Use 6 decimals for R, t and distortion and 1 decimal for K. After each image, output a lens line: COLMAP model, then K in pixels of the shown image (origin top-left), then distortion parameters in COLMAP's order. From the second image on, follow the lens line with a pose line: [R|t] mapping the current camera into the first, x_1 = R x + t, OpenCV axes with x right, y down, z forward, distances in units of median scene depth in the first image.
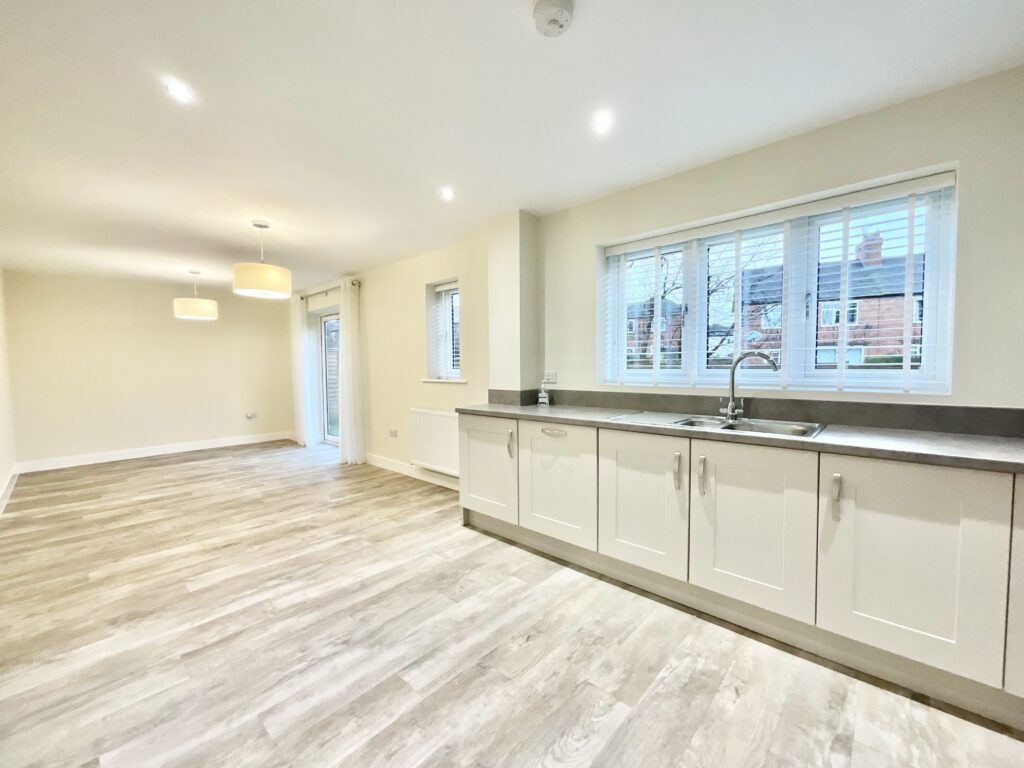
lens RADIAL K [[415.8, 0, 510.0], [0, 415.8, 387.6], [0, 0, 1]] dist [0.004805, 0.001149]
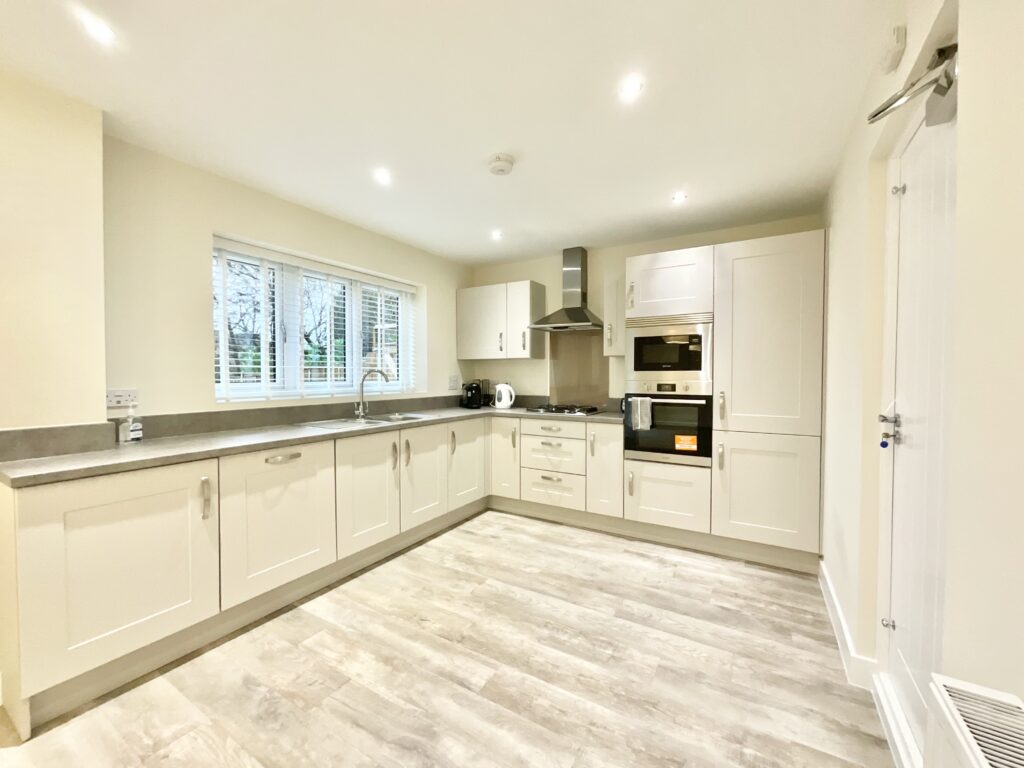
lens RADIAL K [[415.8, 0, 512.5], [0, 415.8, 387.3], [0, 0, 1]] dist [0.004805, 0.001149]
pose [[-0.203451, -0.020010, 0.978881, -0.904039], [0.053593, 0.998065, 0.031541, -0.041701], [-0.977617, 0.058878, -0.201985, 0.787531]]
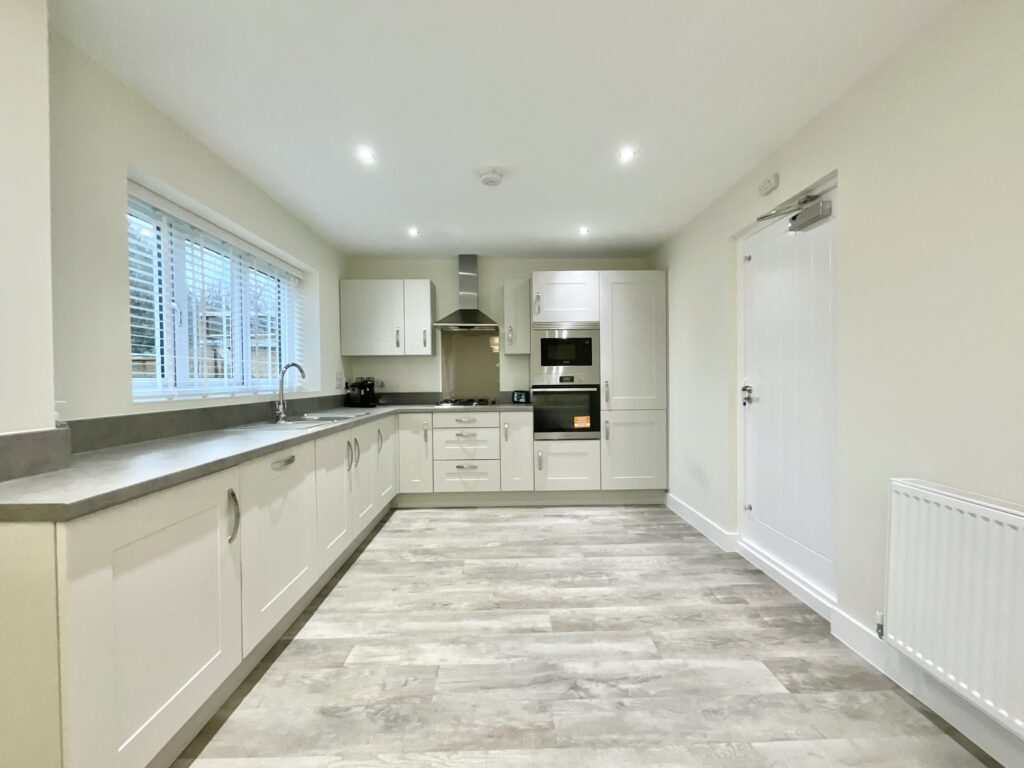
lens RADIAL K [[415.8, 0, 513.2], [0, 415.8, 386.6], [0, 0, 1]] dist [0.004805, 0.001149]
pose [[-0.696656, 0.003614, 0.717396, -0.750751], [0.055990, 0.997211, 0.049347, -0.037432], [-0.715217, 0.074545, -0.694916, 1.338515]]
